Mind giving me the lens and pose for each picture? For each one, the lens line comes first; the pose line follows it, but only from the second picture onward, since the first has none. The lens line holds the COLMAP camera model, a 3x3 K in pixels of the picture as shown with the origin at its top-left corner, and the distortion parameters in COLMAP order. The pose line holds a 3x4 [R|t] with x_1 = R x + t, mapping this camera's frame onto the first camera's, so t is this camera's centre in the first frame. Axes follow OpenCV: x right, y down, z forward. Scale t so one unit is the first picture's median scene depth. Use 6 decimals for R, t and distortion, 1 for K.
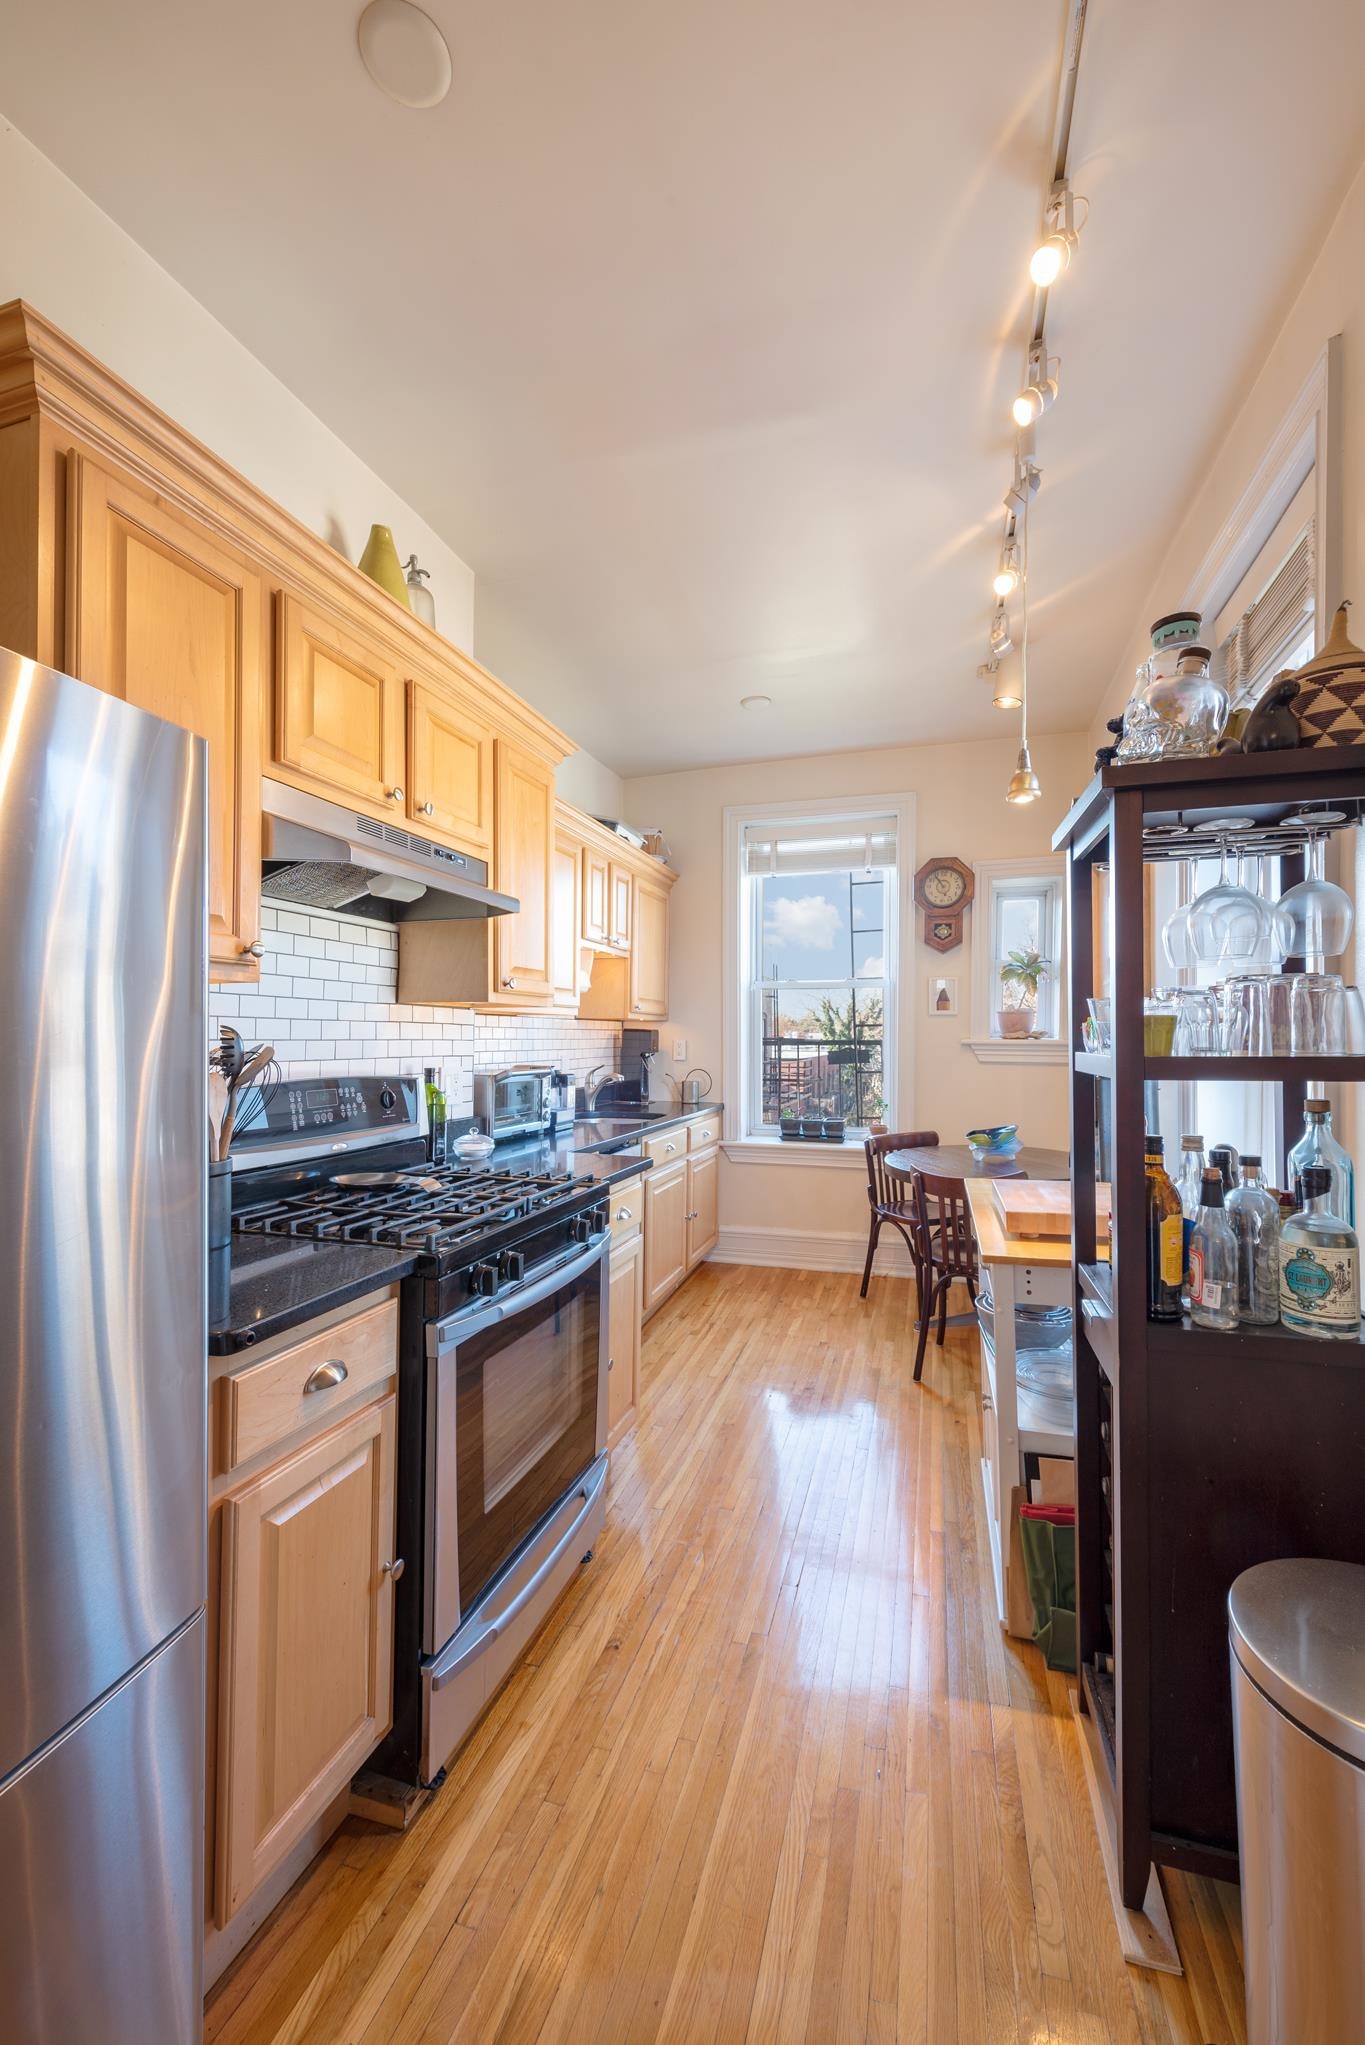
lens RADIAL K [[781.5, 0, 698.0], [0, 781.5, 1032.3], [0, 0, 1]] dist [0.001303, -0.000413]
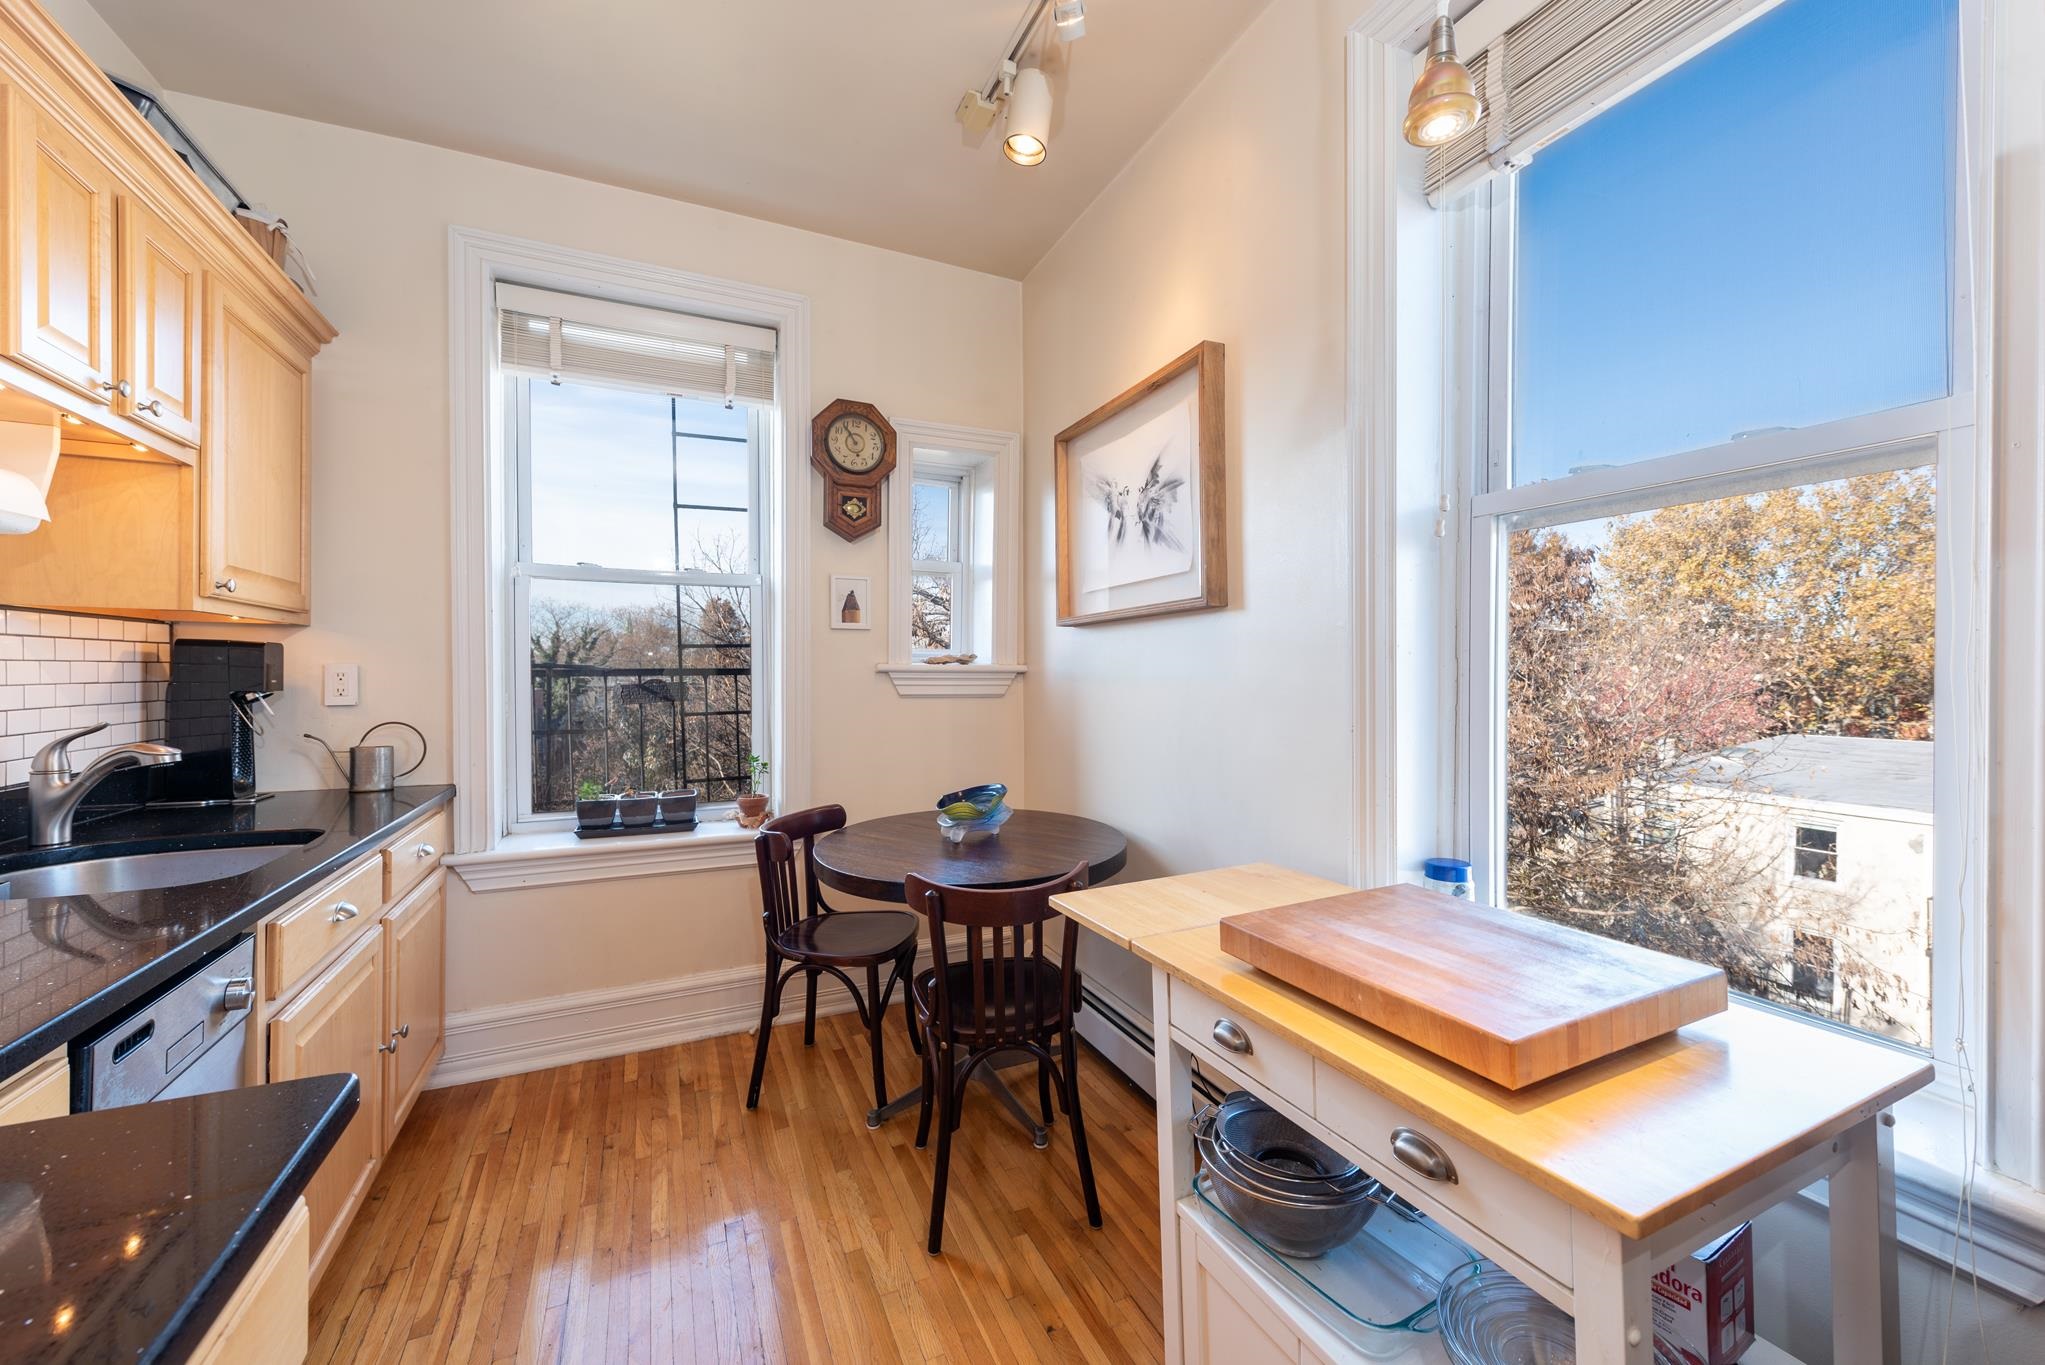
lens RADIAL K [[781.5, 0, 1021.8], [0, 781.5, 677.2], [0, 0, 1]] dist [0.001303, -0.000413]
pose [[0.742478, -0.006279, 0.669841, -0.039315], [-0.002966, 0.999915, 0.012661, 0.011230], [-0.669864, -0.011388, 0.742397, 0.381746]]
